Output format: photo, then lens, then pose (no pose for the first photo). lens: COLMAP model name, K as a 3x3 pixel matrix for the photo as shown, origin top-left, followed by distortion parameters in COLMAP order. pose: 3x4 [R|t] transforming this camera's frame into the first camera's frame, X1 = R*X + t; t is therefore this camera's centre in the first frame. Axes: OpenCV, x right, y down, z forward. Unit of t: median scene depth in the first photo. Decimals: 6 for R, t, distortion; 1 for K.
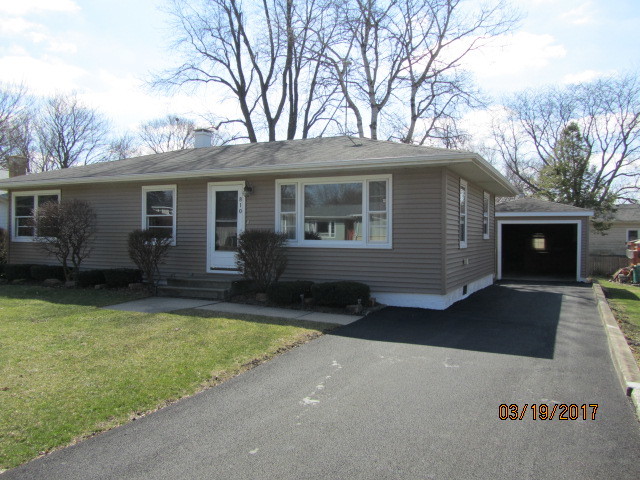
lens RADIAL K [[548.9, 0, 320.0], [0, 548.9, 240.0], [0, 0, 1]] dist [-0.061472, -0.004652]
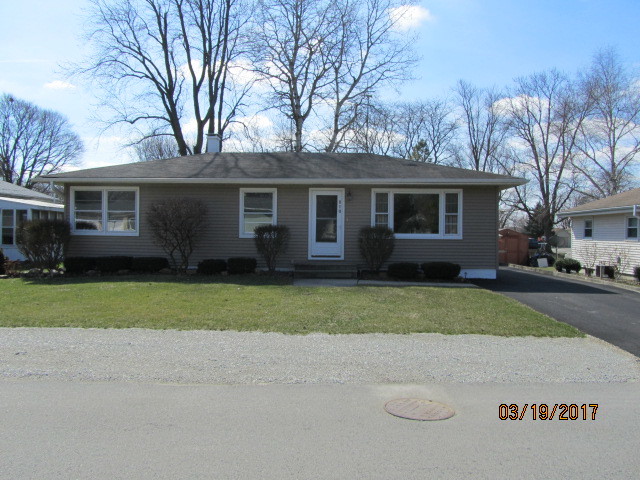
lens RADIAL K [[554.1, 0, 351.0], [0, 554.1, 238.8], [0, 0, 1]] dist [-0.017592, -0.003405]
pose [[0.897004, -0.005593, 0.441986, -0.686655], [0.003661, 0.999980, 0.005226, 0.005592], [-0.442006, -0.003069, 0.897007, -0.187375]]
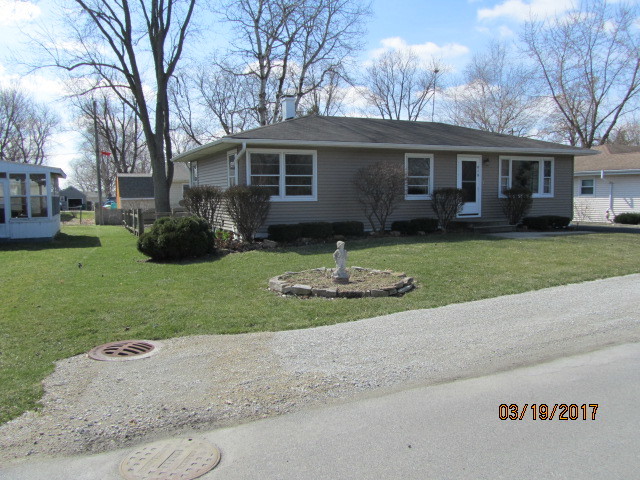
lens RADIAL K [[524.7, 0, 320.0], [0, 524.7, 240.0], [0, 0, 1]] dist [-0.030106, -0.000230]
pose [[0.621044, -0.088130, 0.778805, -1.506347], [0.019328, 0.995078, 0.097191, -0.023106], [-0.783538, -0.045307, 0.619690, 0.433335]]
